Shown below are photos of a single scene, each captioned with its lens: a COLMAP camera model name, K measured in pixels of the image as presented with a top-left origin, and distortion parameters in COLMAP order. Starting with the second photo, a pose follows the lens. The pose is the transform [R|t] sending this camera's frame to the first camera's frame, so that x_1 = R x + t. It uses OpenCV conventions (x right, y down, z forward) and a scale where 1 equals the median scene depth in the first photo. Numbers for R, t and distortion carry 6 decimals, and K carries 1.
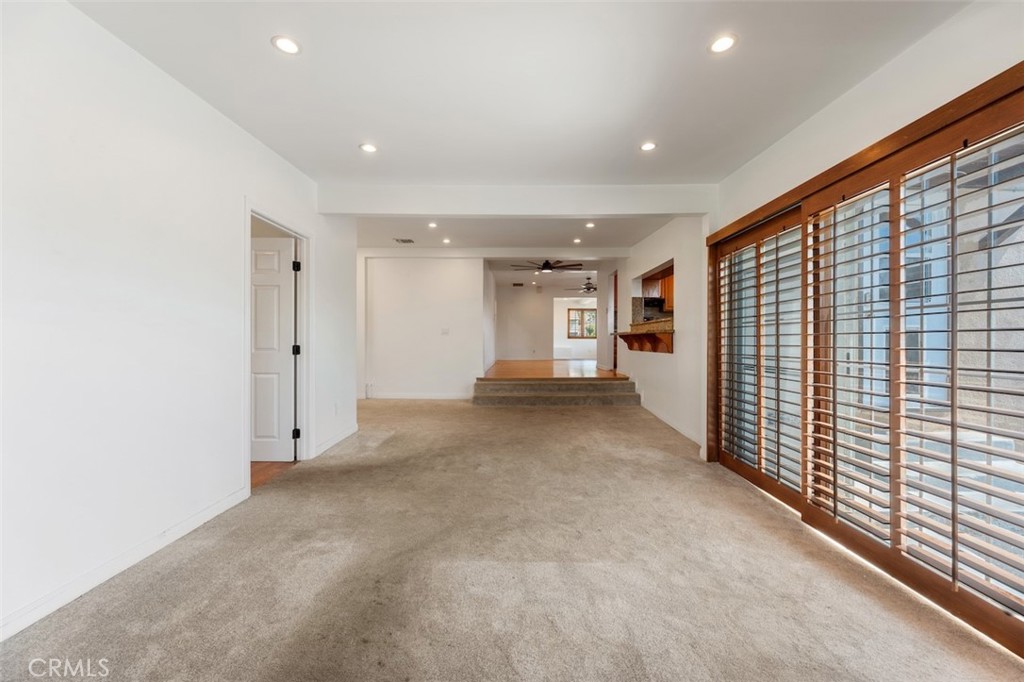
lens RADIAL K [[398.0, 0, 512.0], [0, 398.0, 344.5], [0, 0, 1]] dist [-0.002935, 0.000066]
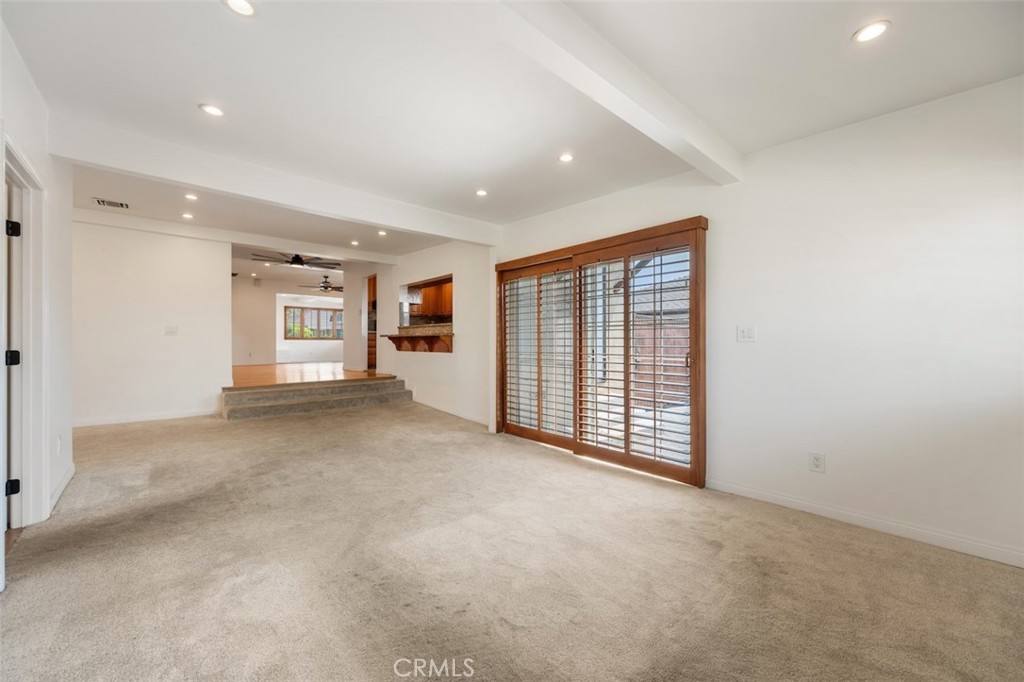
lens RADIAL K [[398.0, 0, 513.6], [0, 398.0, 342.1], [0, 0, 1]] dist [-0.002935, 0.000066]
pose [[0.741403, -0.002148, 0.671056, -0.370949], [0.007472, 0.999959, -0.005055, -0.002427], [-0.671018, 0.008762, 0.741389, -0.027163]]
